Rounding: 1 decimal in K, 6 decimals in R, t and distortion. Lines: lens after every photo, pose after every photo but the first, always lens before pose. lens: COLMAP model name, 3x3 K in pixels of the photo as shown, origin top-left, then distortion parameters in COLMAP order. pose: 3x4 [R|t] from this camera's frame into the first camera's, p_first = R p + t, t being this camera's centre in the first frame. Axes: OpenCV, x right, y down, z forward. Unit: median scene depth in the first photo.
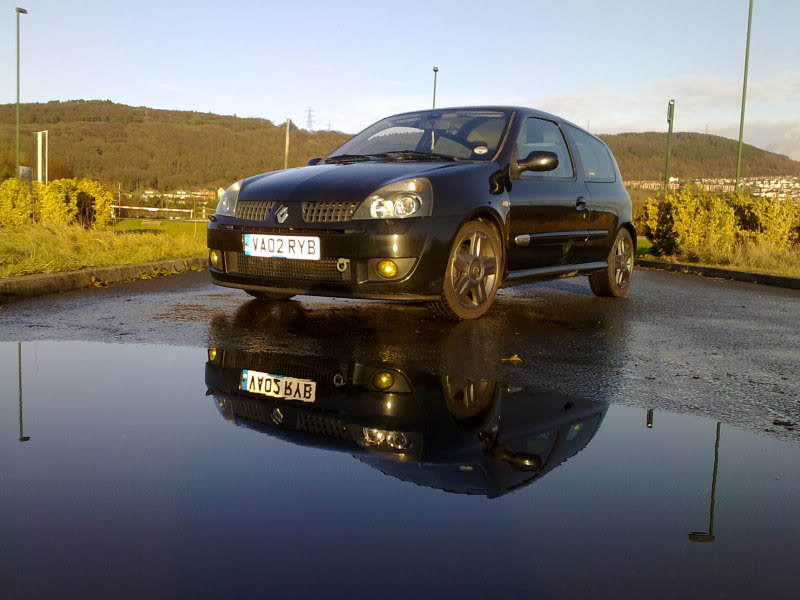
lens RADIAL K [[821.2, 0, 411.2], [0, 821.2, 303.7], [0, 0, 1]] dist [0.095757, -0.278872]
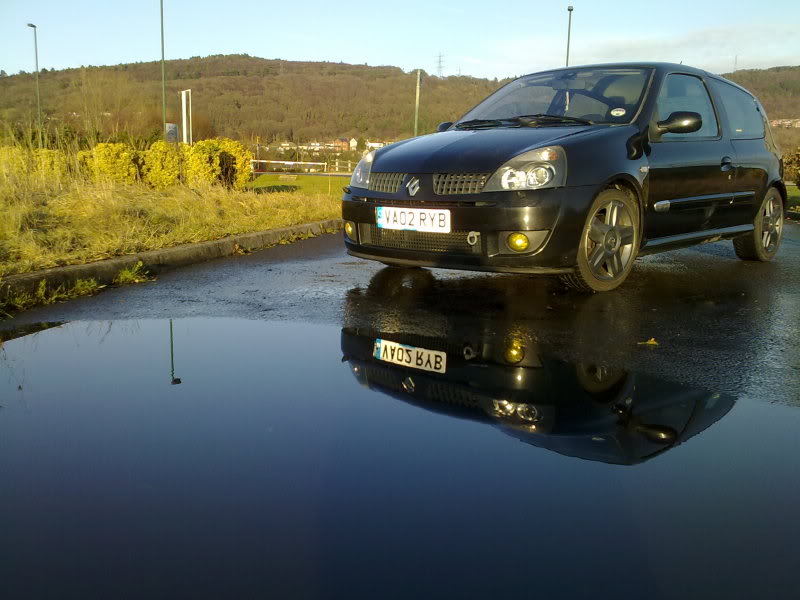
lens RADIAL K [[821.4, 0, 398.6], [0, 821.4, 311.0], [0, 0, 1]] dist [0.107235, -0.455100]
pose [[0.985198, 0.008101, -0.171228, -0.000753], [0.004343, 0.997382, 0.072177, -0.028435], [0.171365, -0.071852, 0.982584, -0.003469]]
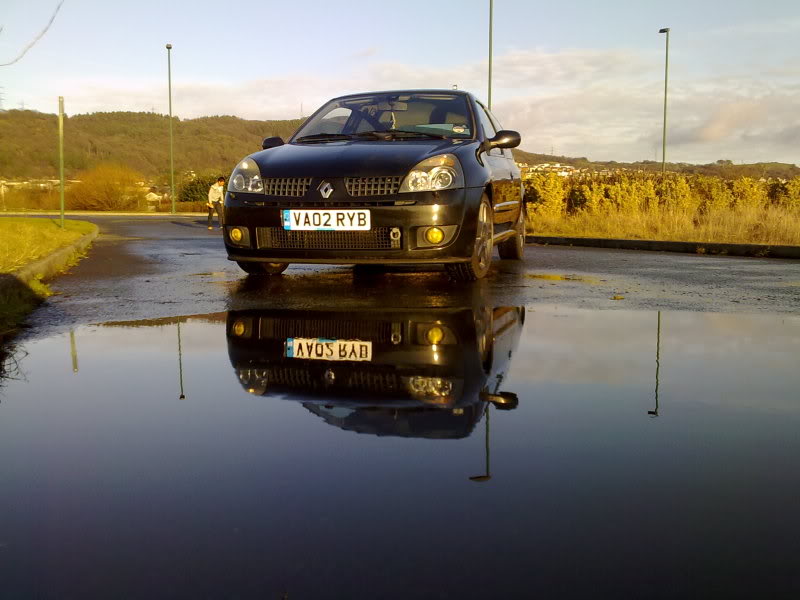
lens RADIAL K [[816.7, 0, 420.2], [0, 816.7, 319.5], [0, 0, 1]] dist [0.109093, -0.321632]
pose [[0.934924, -0.078012, 0.346166, -0.402831], [0.063814, 0.996593, 0.052243, 0.011250], [-0.349062, -0.026753, 0.936718, -0.045204]]
